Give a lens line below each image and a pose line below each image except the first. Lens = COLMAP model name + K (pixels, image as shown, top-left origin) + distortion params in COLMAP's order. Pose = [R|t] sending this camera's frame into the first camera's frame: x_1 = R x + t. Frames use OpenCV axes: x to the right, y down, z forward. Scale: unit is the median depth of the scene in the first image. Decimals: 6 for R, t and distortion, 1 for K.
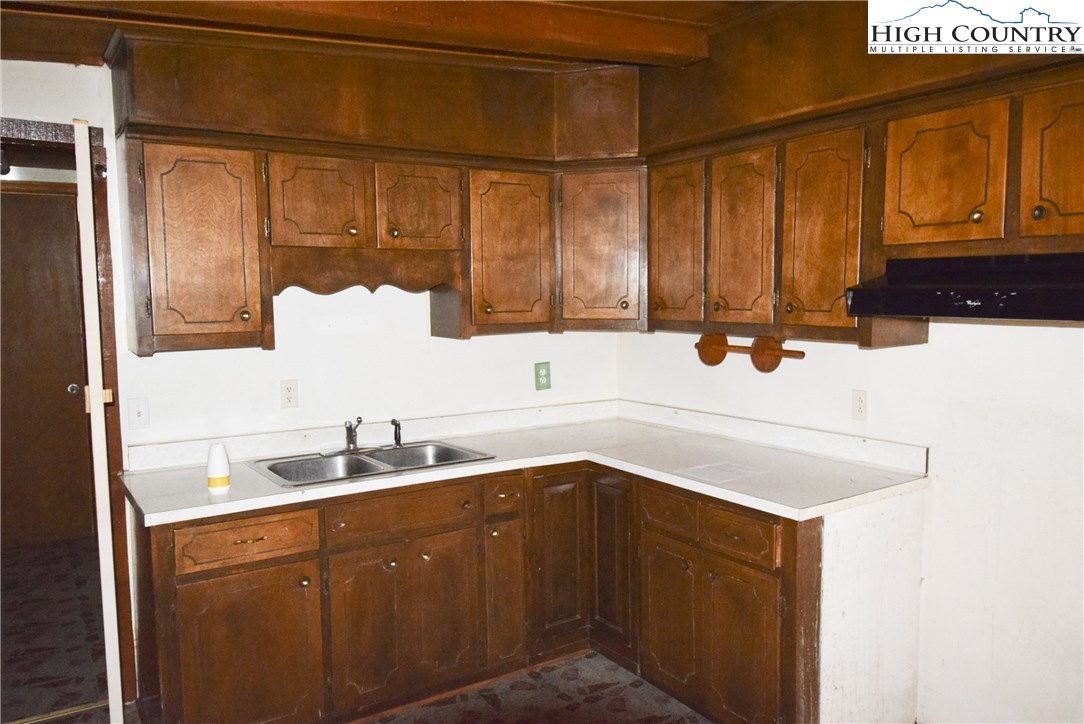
lens RADIAL K [[803.4, 0, 542.8], [0, 803.4, 363.1], [0, 0, 1]] dist [-0.002123, -0.002040]
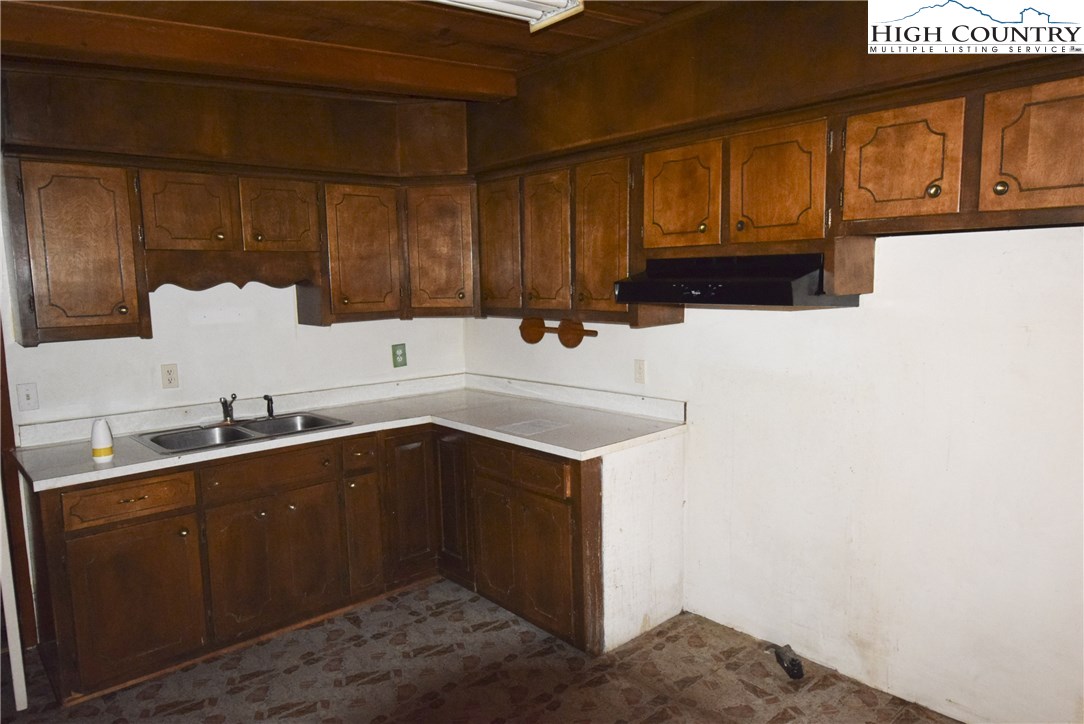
lens RADIAL K [[700.5, 0, 540.8], [0, 700.5, 361.3], [0, 0, 1]] dist [-0.003845, -0.004642]
pose [[0.988151, -0.026794, 0.151130, 0.070960], [0.022948, 0.999368, 0.027133, 0.001996], [-0.151761, -0.023344, 0.988141, -0.093932]]
